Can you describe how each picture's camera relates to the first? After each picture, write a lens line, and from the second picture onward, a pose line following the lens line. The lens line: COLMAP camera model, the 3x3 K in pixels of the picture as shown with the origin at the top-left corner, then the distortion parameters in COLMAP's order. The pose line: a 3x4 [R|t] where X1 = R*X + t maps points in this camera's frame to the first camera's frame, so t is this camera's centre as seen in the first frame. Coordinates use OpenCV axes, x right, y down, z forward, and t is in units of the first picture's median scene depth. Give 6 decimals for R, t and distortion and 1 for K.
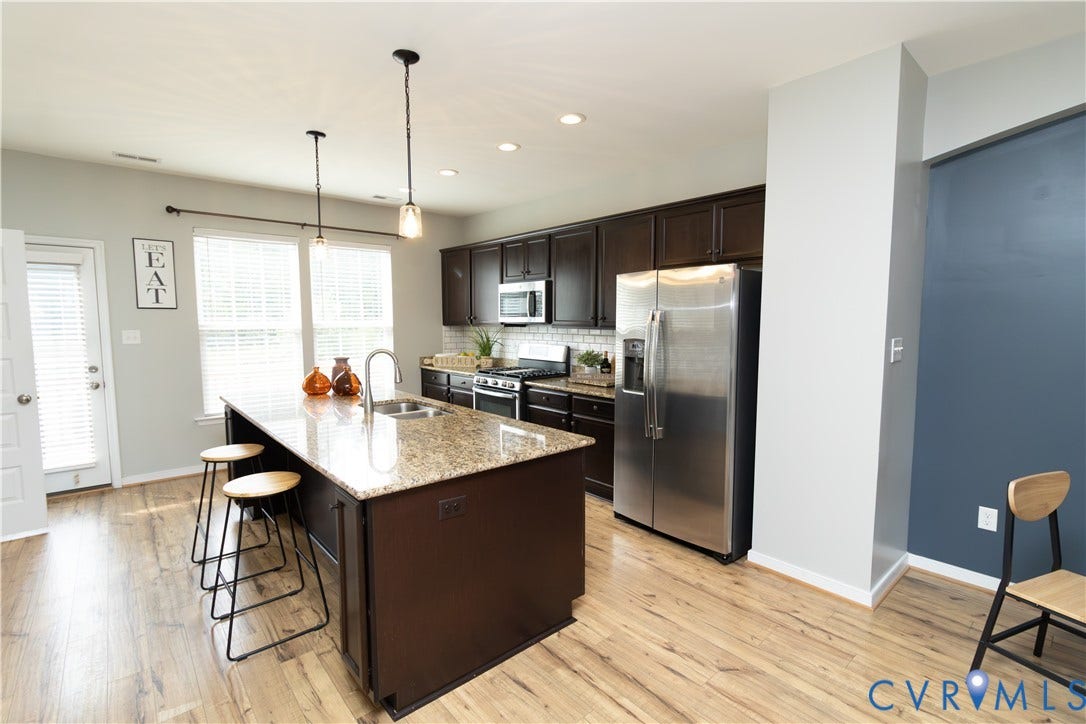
lens RADIAL K [[496.7, 0, 546.5], [0, 496.7, 360.0], [0, 0, 1]] dist [0.000458, 0.000803]
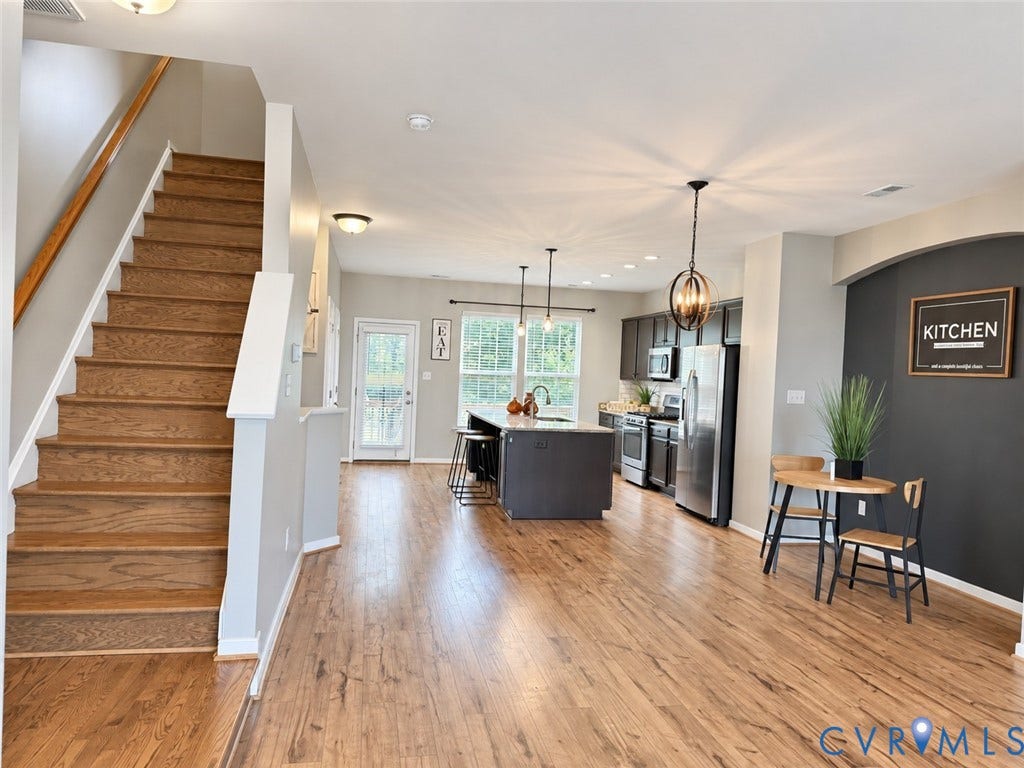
lens RADIAL K [[706.0, 0, 512.0], [0, 706.0, 384.0], [0, 0, 1]] dist [0.060502, -0.104032]
pose [[0.864287, 0.047184, -0.500780, 0.630425], [-0.086624, 0.994678, -0.055784, 0.091102], [0.495483, 0.091593, 0.863775, -0.940552]]
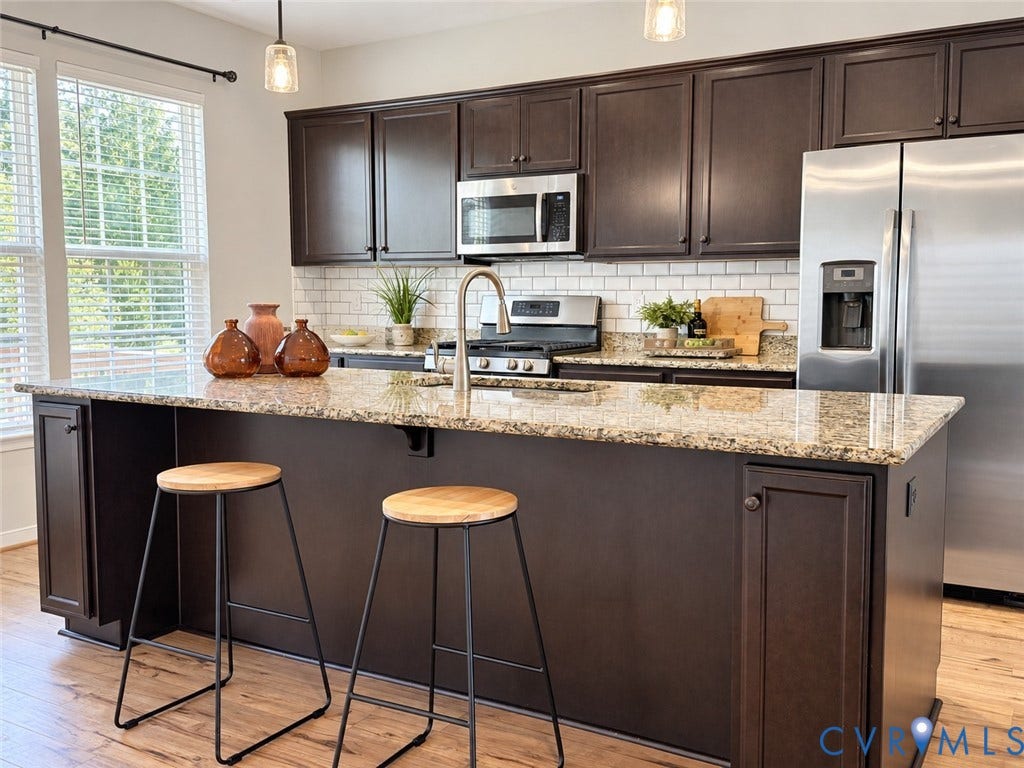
lens RADIAL K [[928.3, 0, 512.0], [0, 928.3, 384.0], [0, 0, 1]] dist [0.114131, 0.002753]
pose [[0.943959, -0.024939, 0.329118, -0.445126], [0.023729, 0.999689, 0.007695, 0.067138], [-0.329208, 0.000546, 0.944257, 0.050783]]
